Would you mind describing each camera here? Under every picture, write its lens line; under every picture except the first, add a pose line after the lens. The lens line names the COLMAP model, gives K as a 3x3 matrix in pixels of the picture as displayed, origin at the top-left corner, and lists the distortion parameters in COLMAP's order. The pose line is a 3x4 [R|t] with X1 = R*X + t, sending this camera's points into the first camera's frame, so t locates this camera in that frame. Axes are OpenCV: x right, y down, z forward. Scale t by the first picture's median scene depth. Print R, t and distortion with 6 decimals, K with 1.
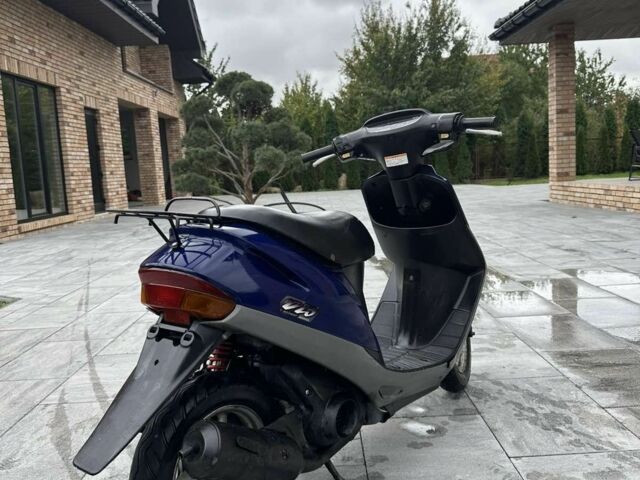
lens RADIAL K [[603.4, 0, 315.3], [0, 603.4, 240.6], [0, 0, 1]] dist [0.001744, 0.000000]
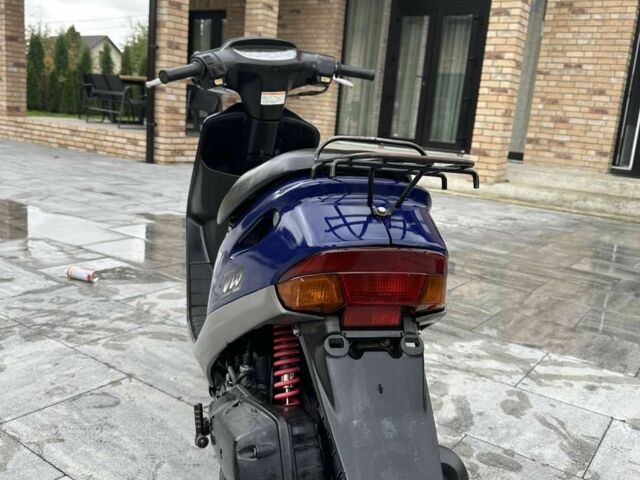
lens RADIAL K [[603.4, 0, 320.4], [0, 603.4, 236.9], [0, 0, 1]] dist [0.001744, 0.000000]
pose [[0.566071, -0.063192, 0.821931, -0.108491], [-0.015621, 0.996056, 0.087337, -0.002609], [-0.824208, -0.062278, 0.562852, 0.091052]]
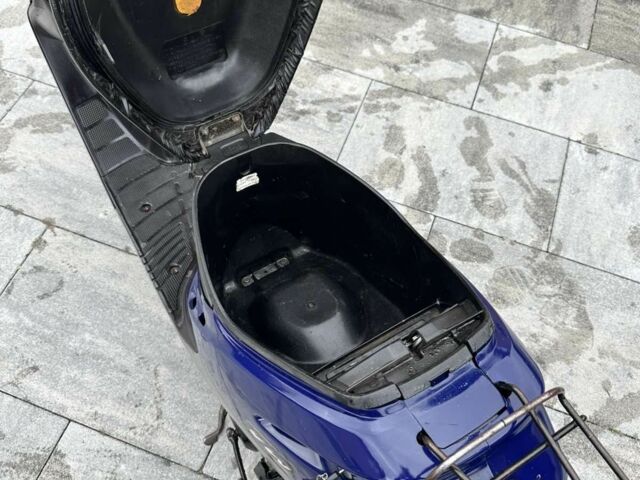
lens RADIAL K [[603.4, 0, 315.0], [0, 603.4, 243.5], [0, 0, 1]] dist [0.001744, 0.000000]
pose [[0.338302, -0.776855, 0.531082, -0.051298], [0.032839, 0.573760, 0.818365, -0.068930], [-0.940464, -0.259415, 0.219615, 0.145008]]
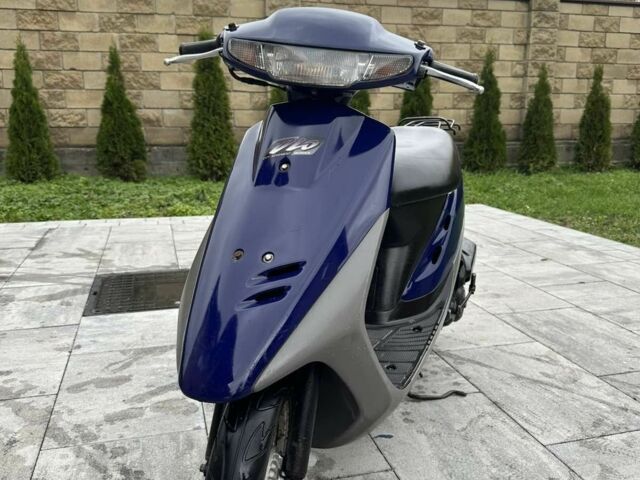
lens RADIAL K [[603.4, 0, 319.3], [0, 603.4, 240.2], [0, 0, 1]] dist [0.001744, 0.000000]
pose [[-0.962649, 0.120011, -0.242702, 0.063729], [0.030040, 0.938206, 0.344771, -0.041987], [0.269081, 0.324603, -0.906768, 0.332747]]
